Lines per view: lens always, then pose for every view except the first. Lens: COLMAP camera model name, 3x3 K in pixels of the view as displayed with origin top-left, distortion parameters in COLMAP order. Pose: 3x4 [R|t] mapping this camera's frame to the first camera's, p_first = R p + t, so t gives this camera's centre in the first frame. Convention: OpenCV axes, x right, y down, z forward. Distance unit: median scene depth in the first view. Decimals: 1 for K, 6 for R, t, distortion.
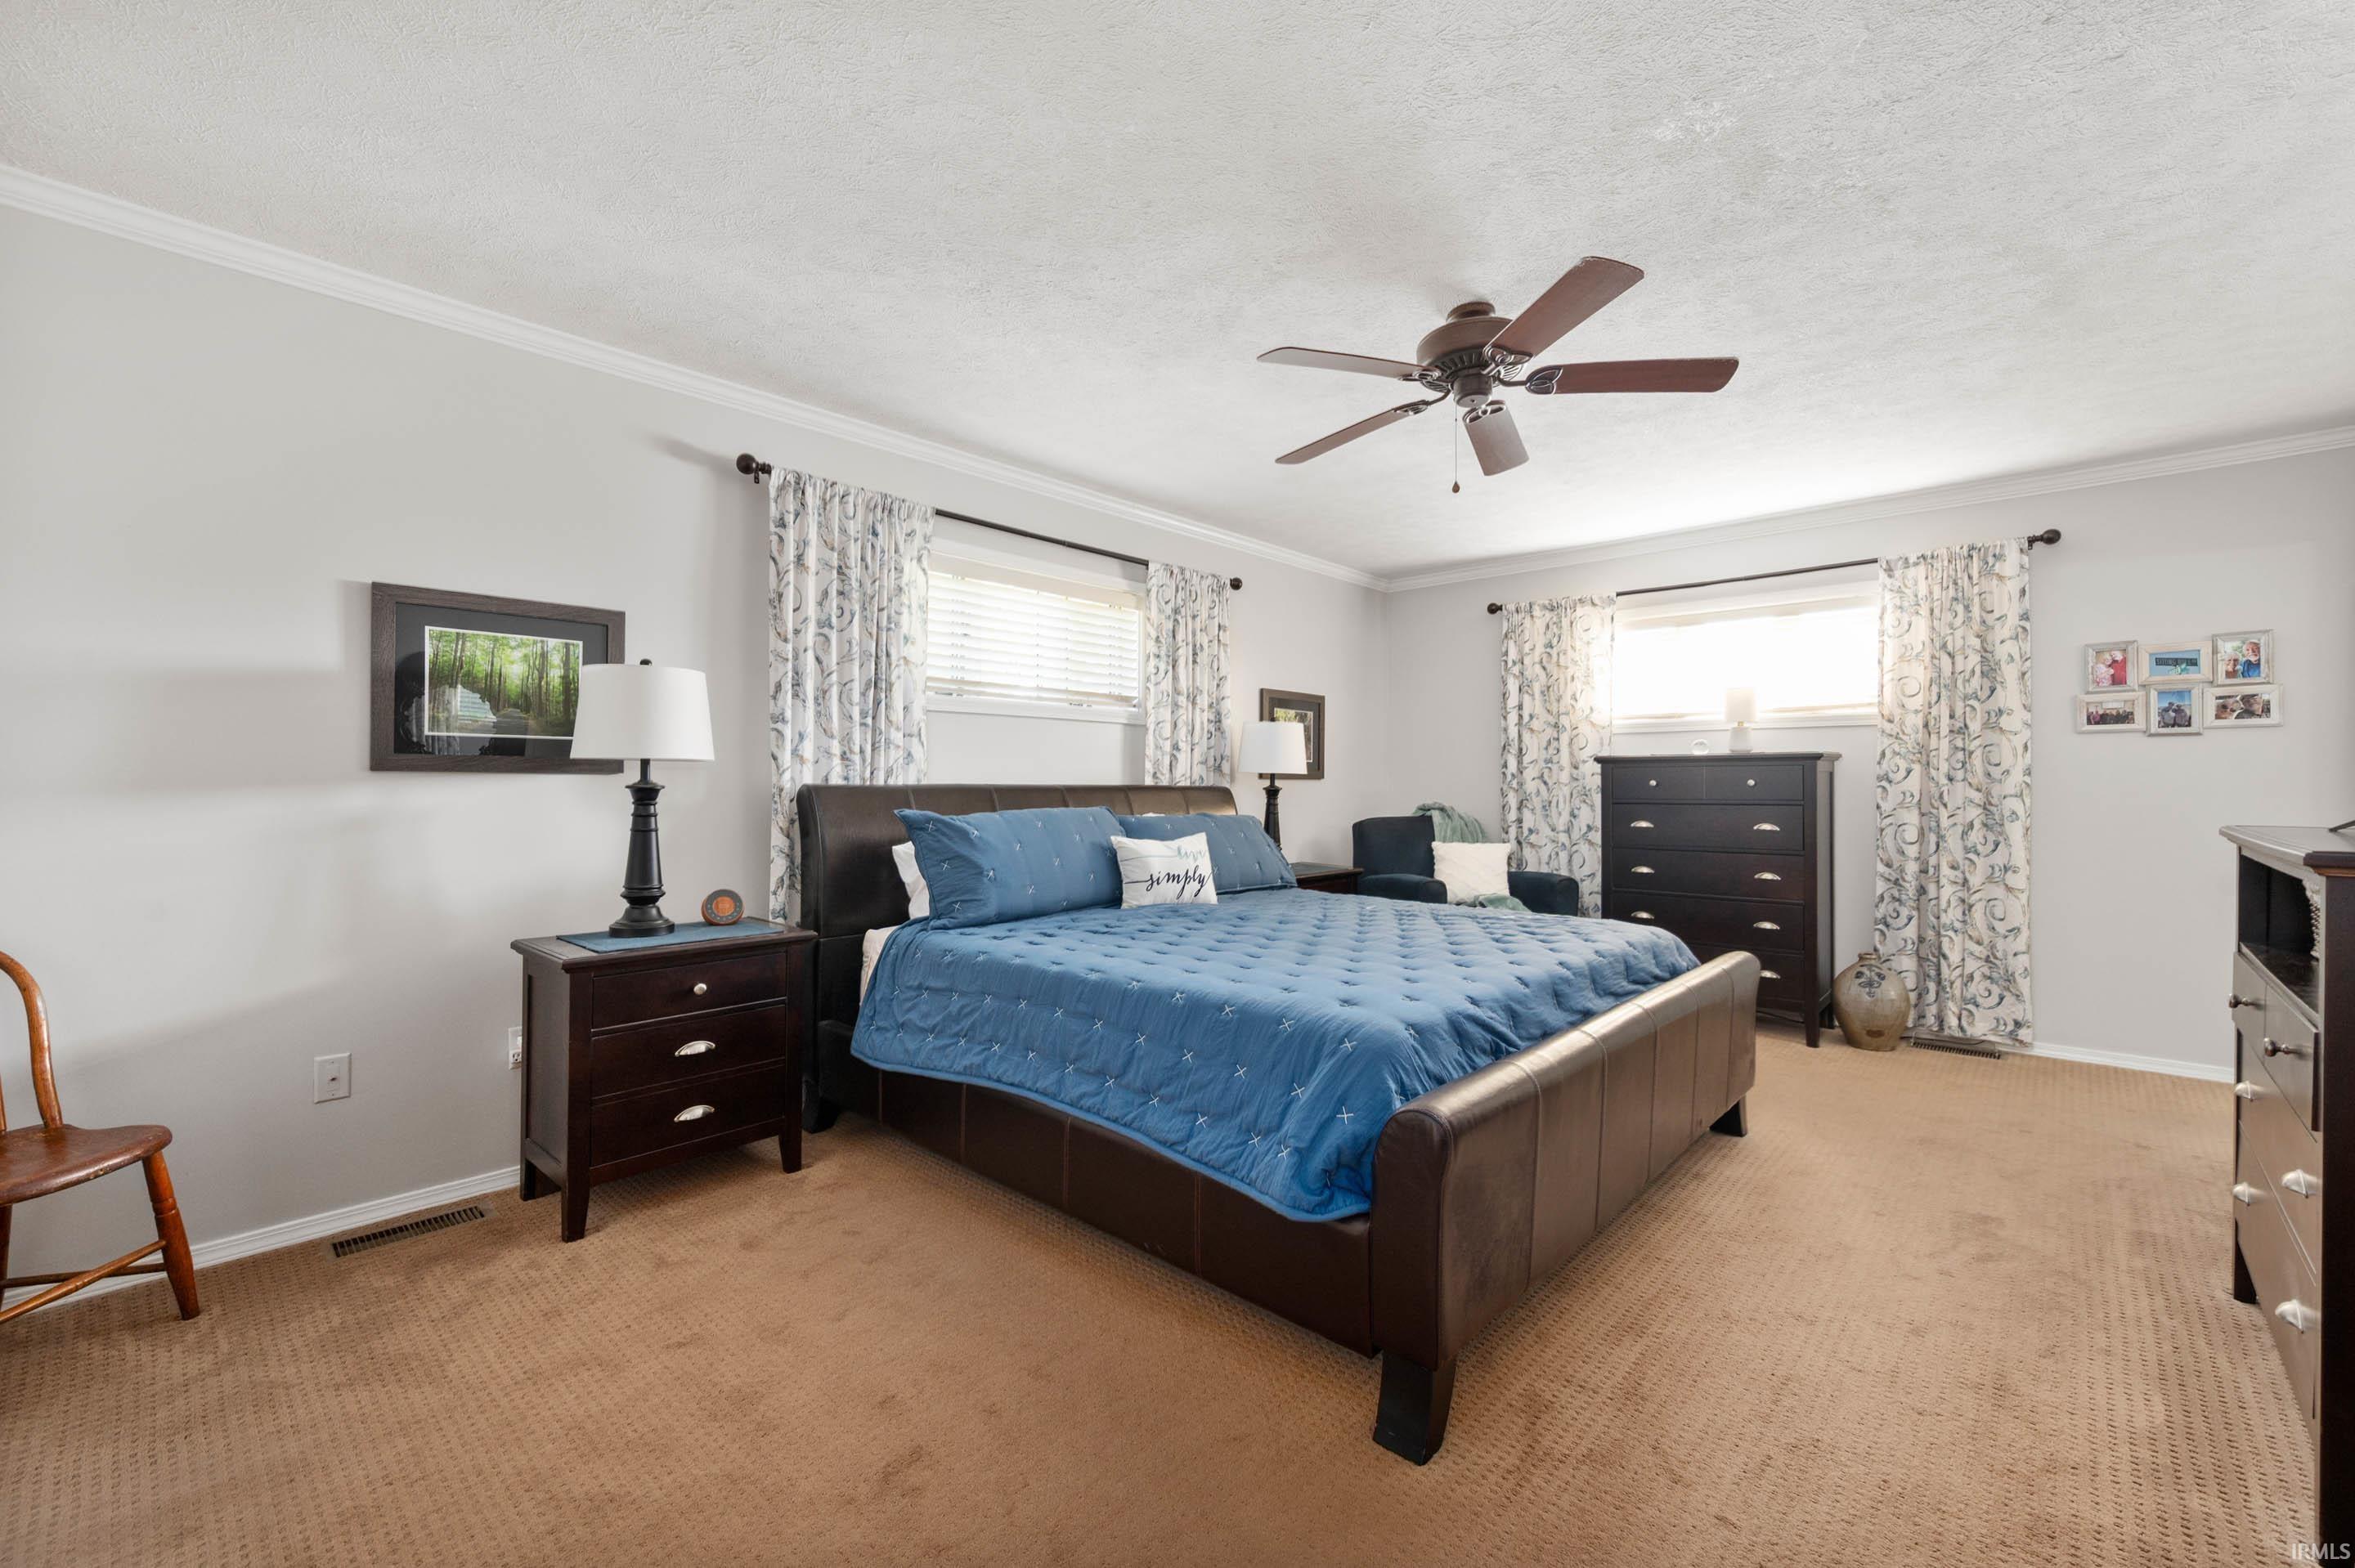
lens RADIAL K [[952.6, 0, 1177.5], [0, 952.6, 784.0], [0, 0, 1]] dist [-0.000337, 0.000017]
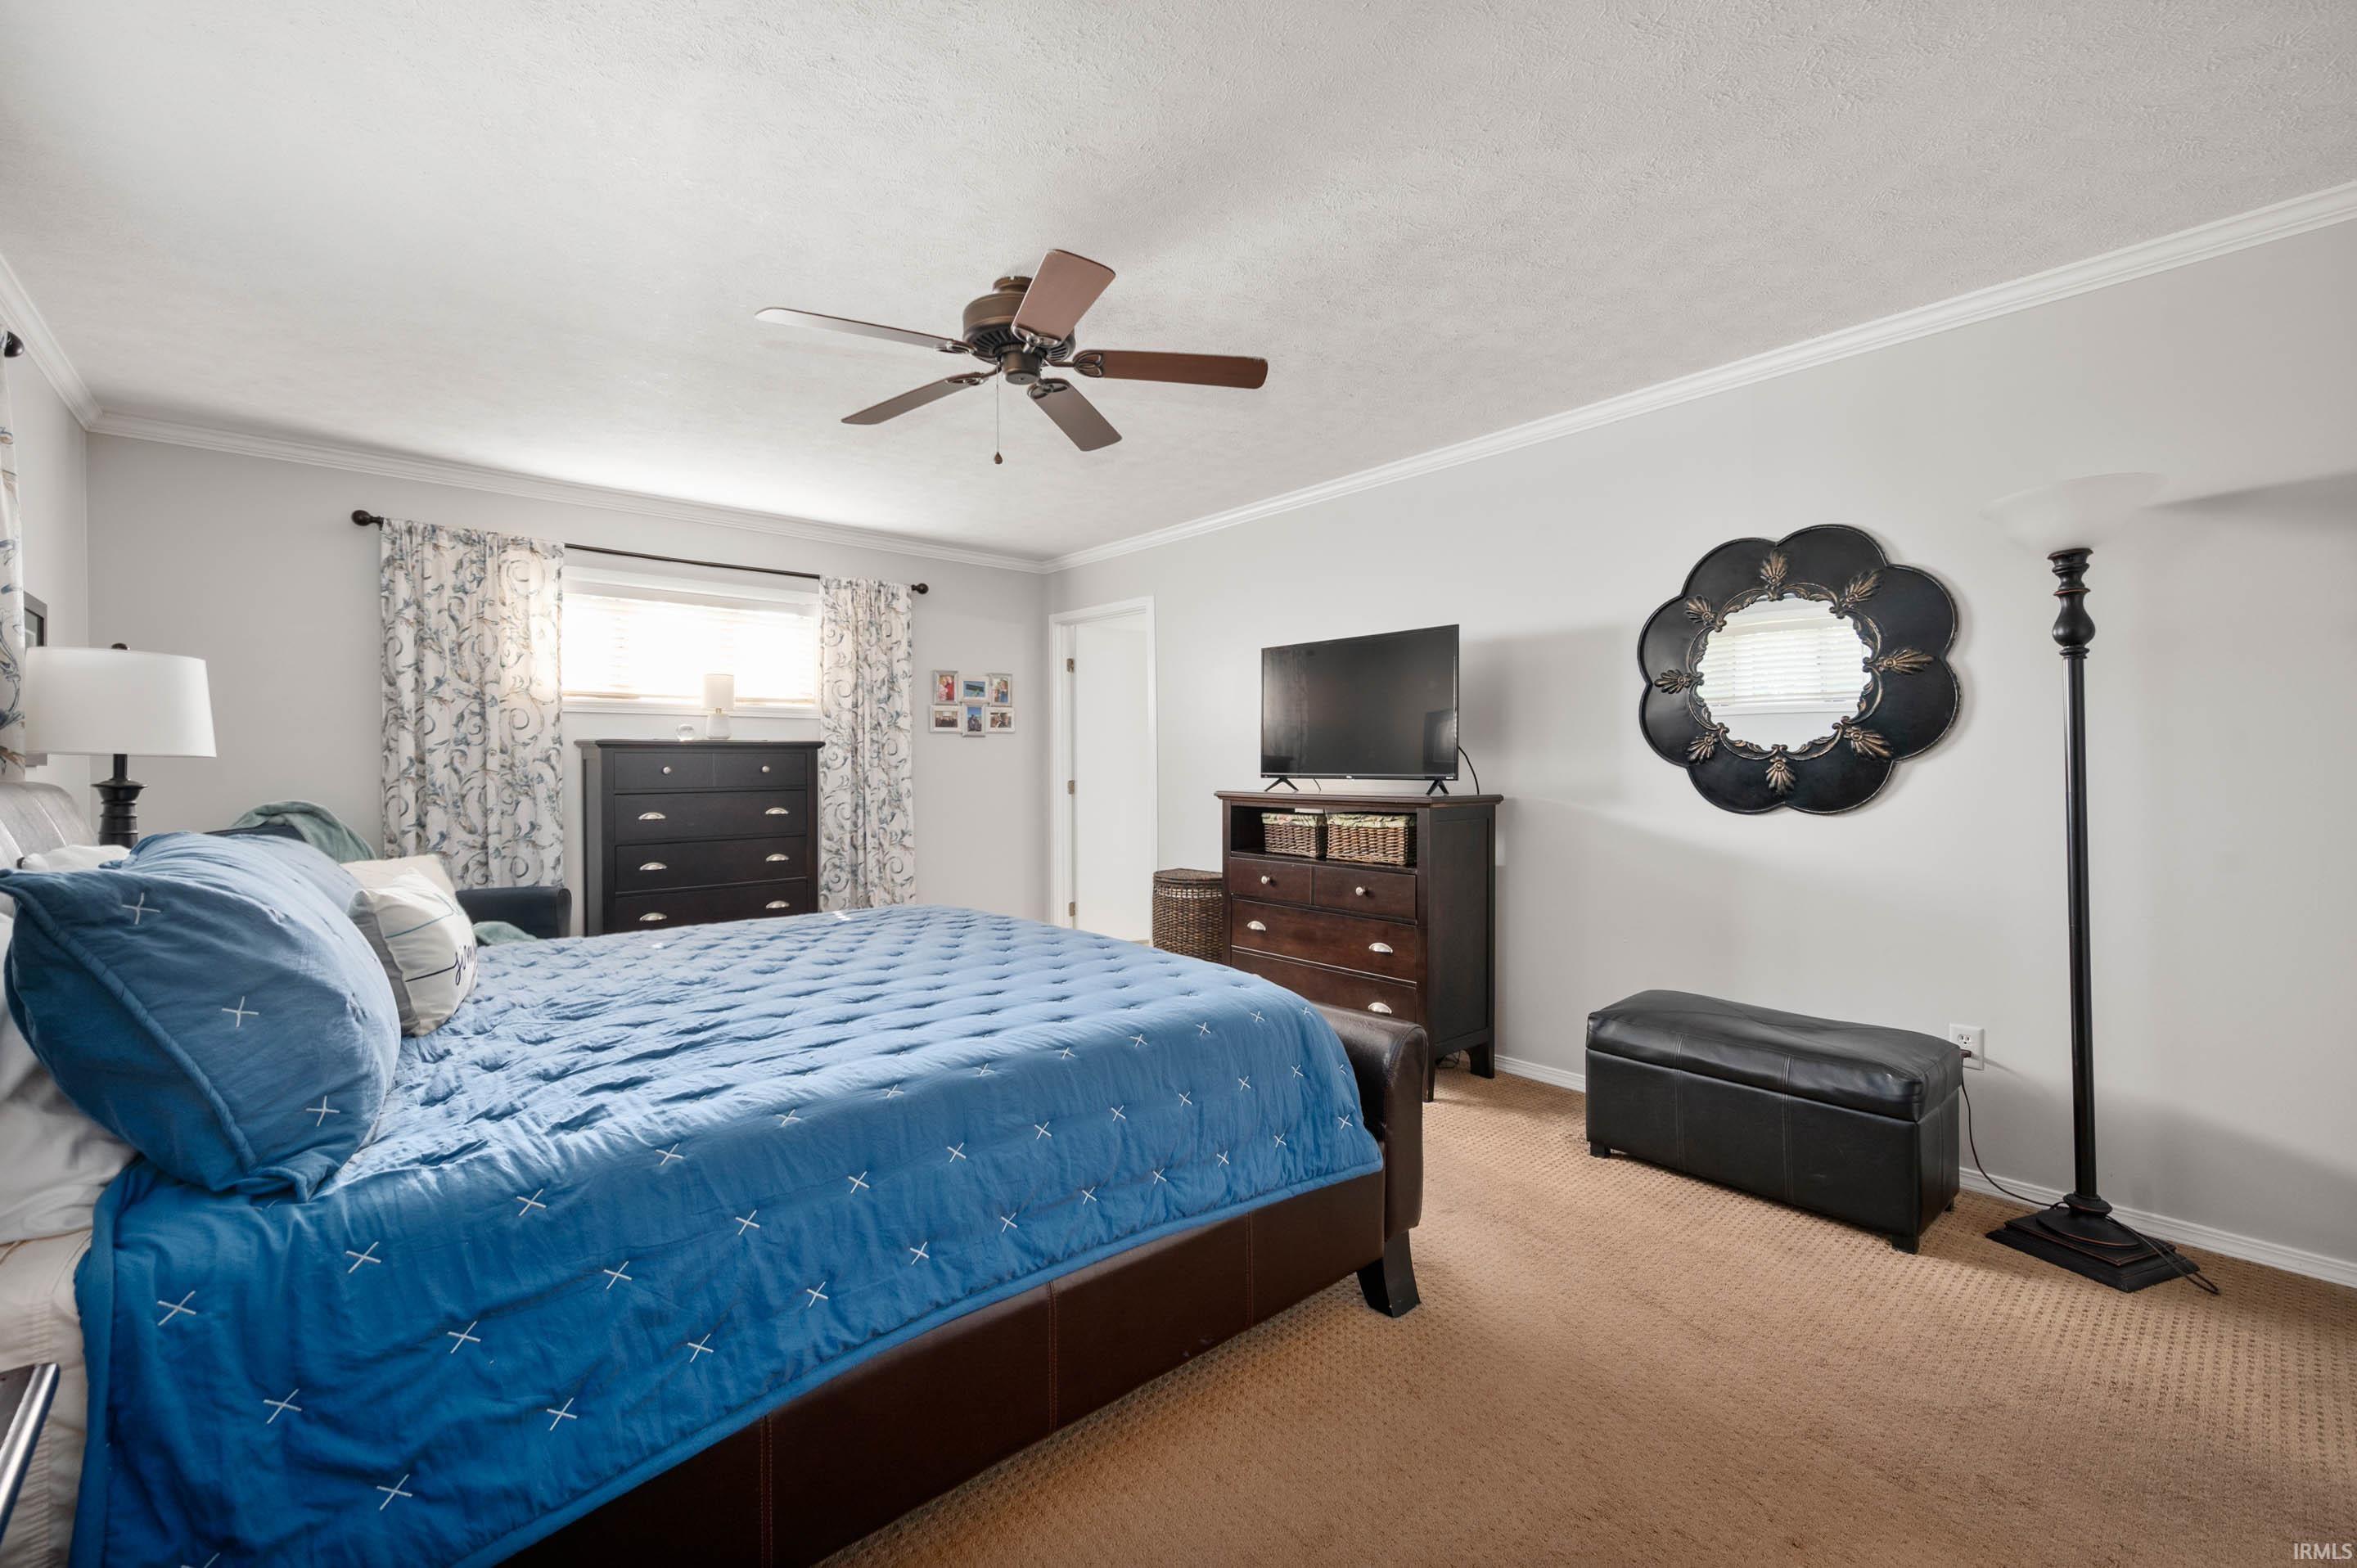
lens RADIAL K [[953.5, 0, 1178.5], [0, 953.5, 784.0], [0, 0, 1]] dist [-0.000337, 0.000017]
pose [[0.115051, -0.018417, 0.993189, -0.379822], [0.009022, 0.999806, 0.017495, 0.000949], [-0.993319, 0.006947, 0.115195, 0.443598]]
